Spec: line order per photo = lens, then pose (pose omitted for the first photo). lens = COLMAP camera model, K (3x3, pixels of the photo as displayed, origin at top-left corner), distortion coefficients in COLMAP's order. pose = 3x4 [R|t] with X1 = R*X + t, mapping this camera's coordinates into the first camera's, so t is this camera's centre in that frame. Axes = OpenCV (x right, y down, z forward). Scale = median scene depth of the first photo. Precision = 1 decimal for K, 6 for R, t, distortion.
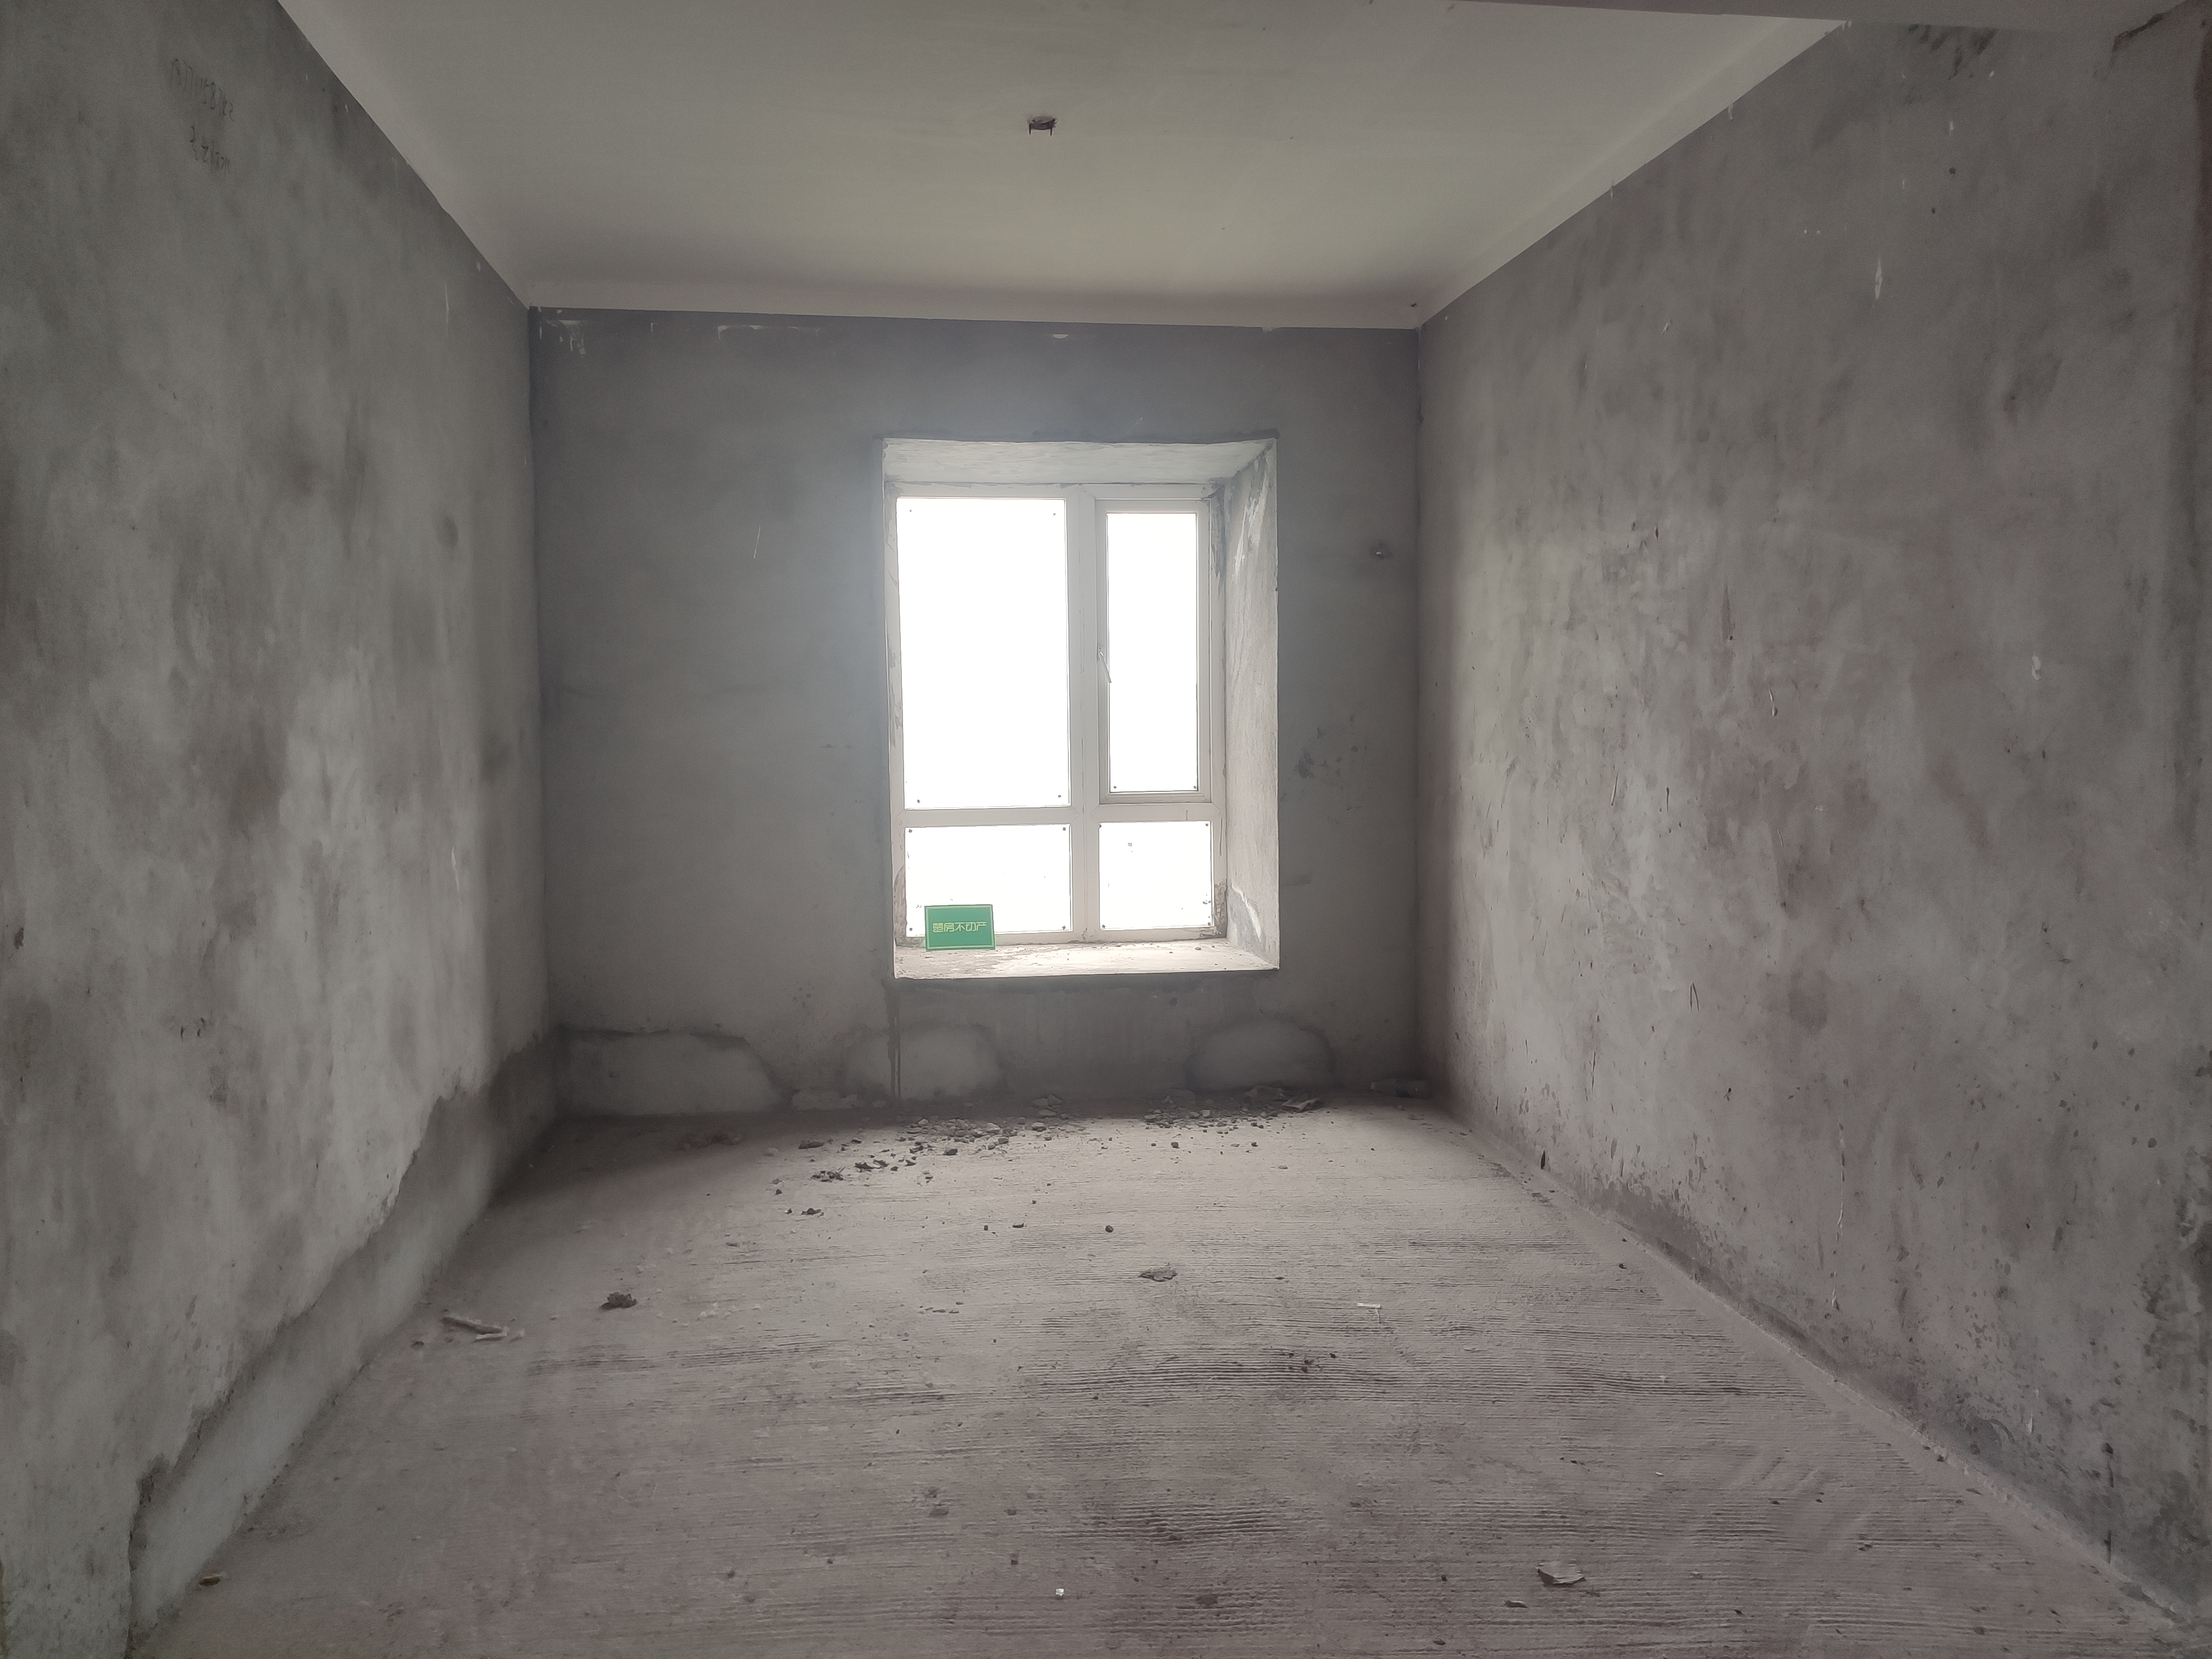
lens RADIAL K [[1662.4, 0, 1119.1], [0, 1662.4, 834.7], [0, 0, 1]] dist [0.085006, -0.114537]
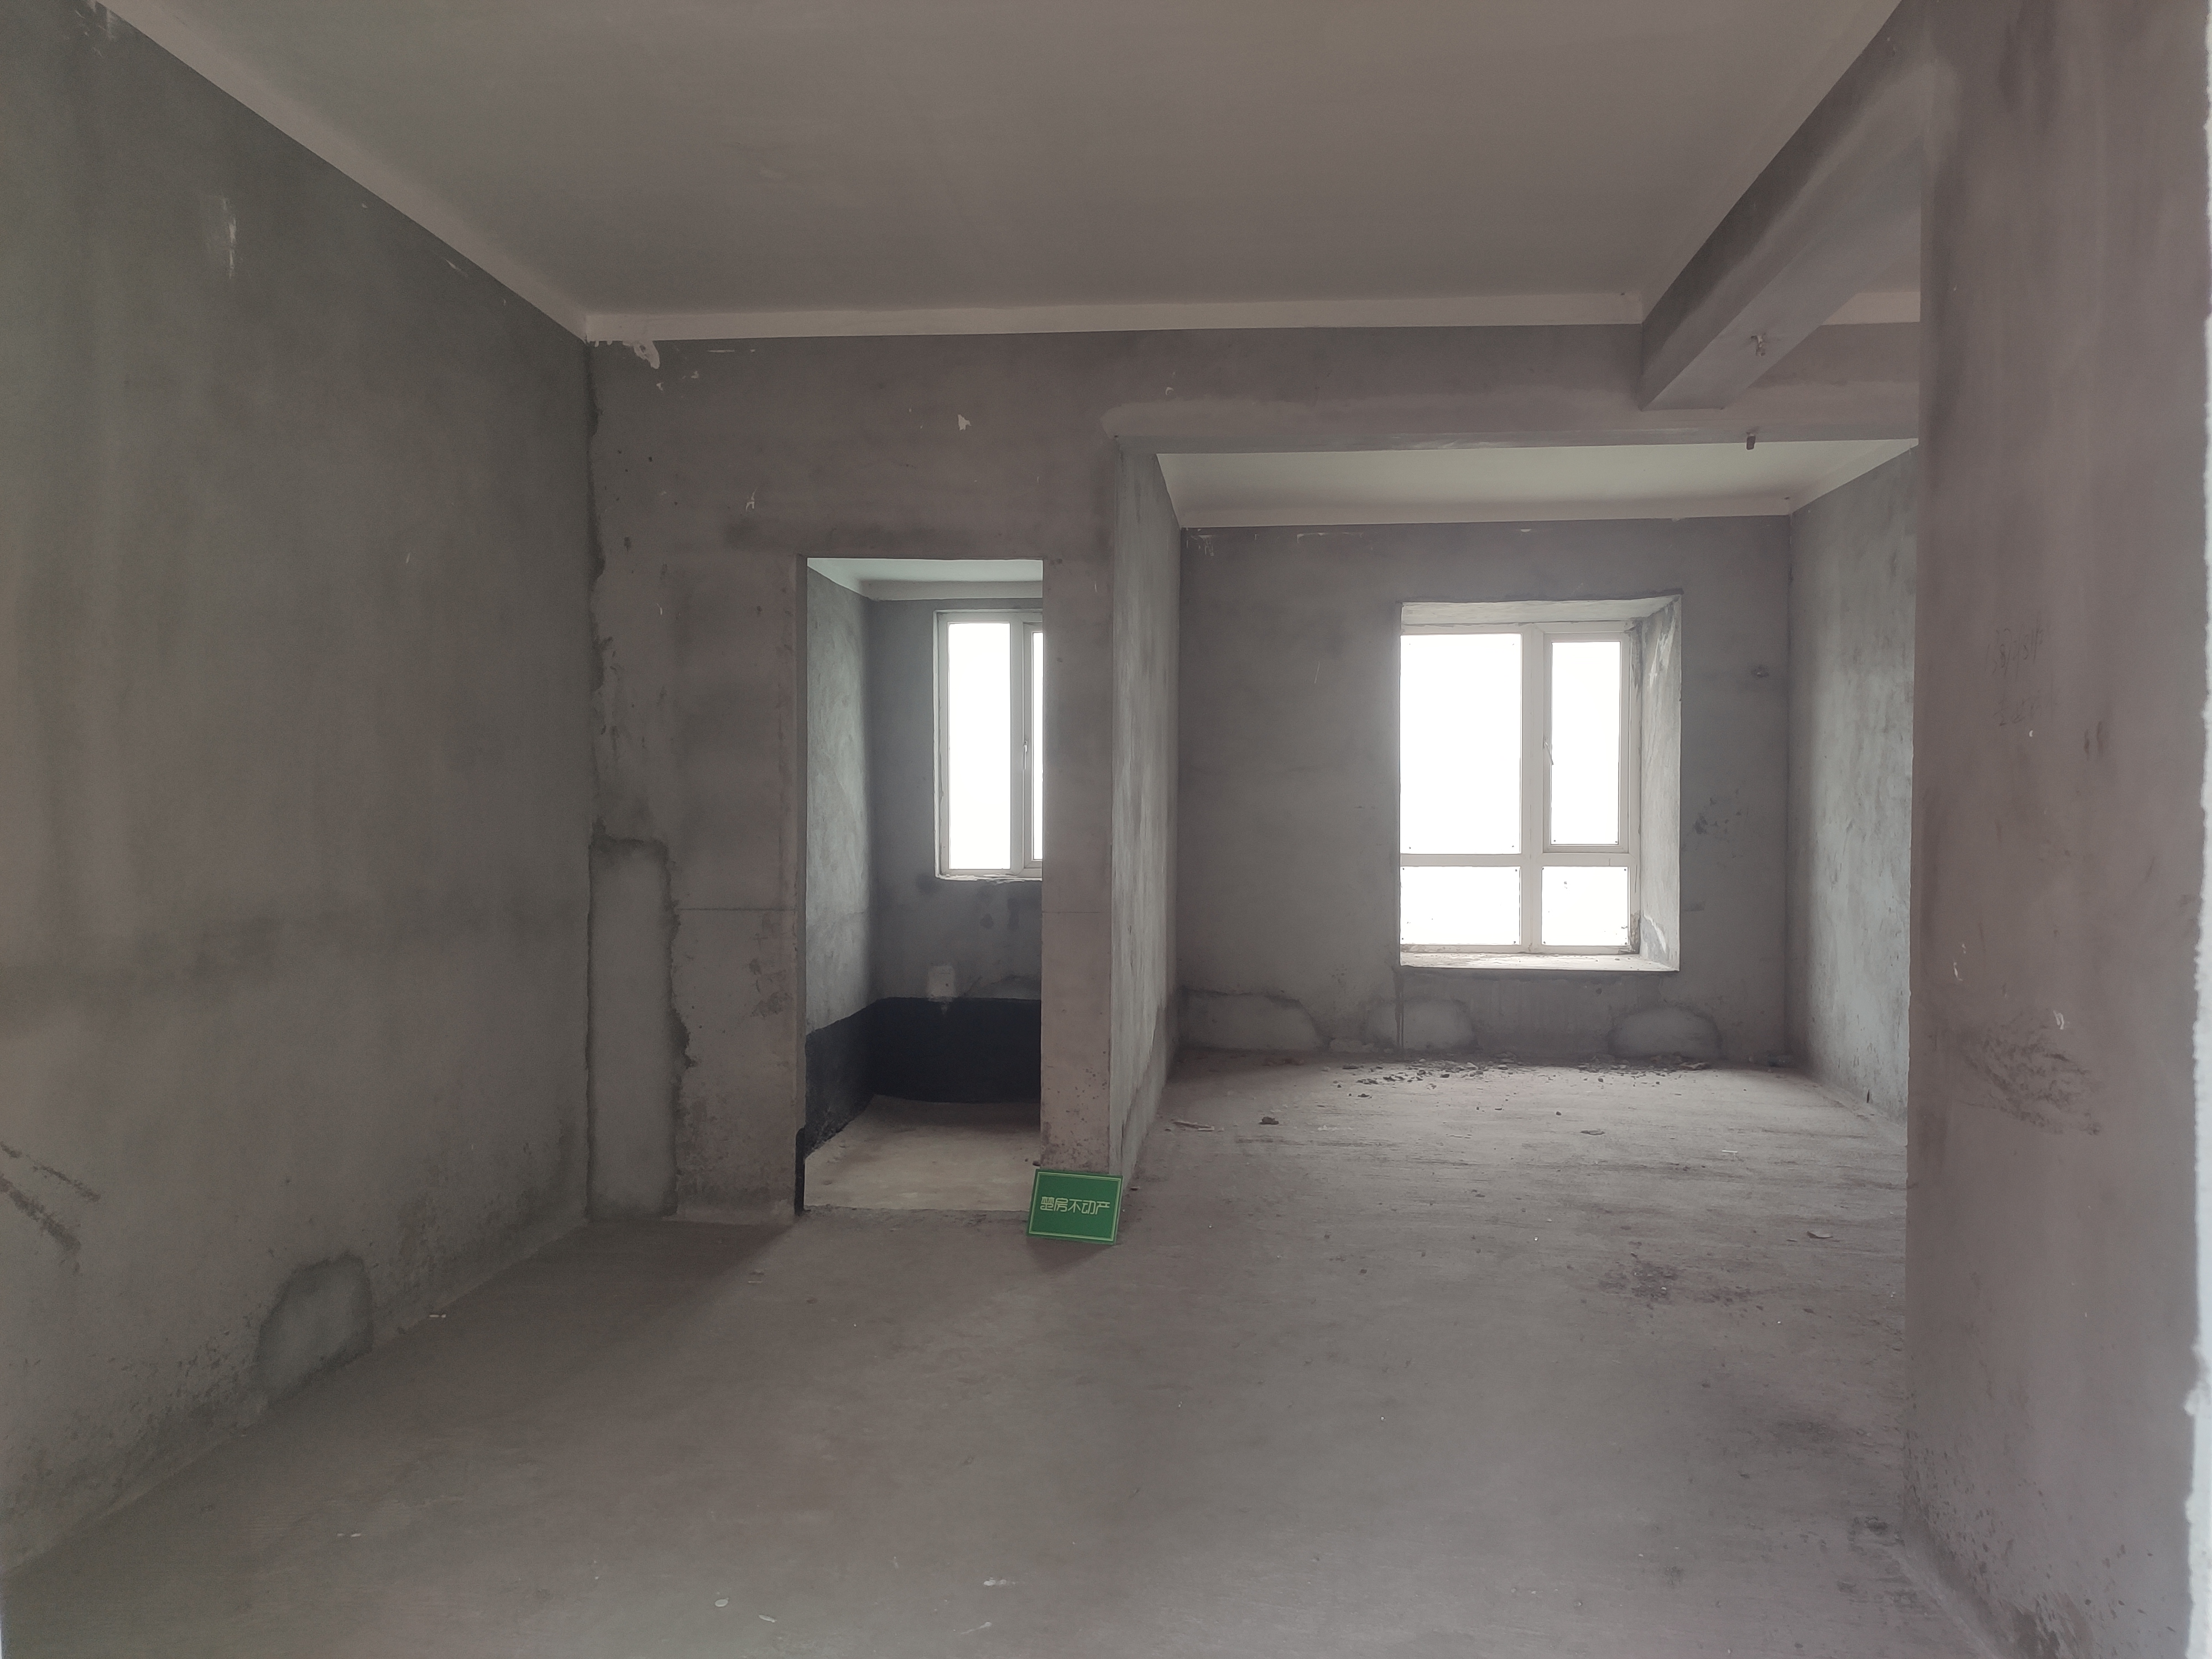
lens RADIAL K [[1662.4, 0, 1119.1], [0, 1662.4, 834.7], [0, 0, 1]] dist [0.085006, -0.114537]
pose [[0.971718, 0.015711, -0.235621, -0.032065], [-0.026280, 0.998781, -0.041783, 0.039985], [0.234677, 0.046793, 0.970946, -0.502884]]
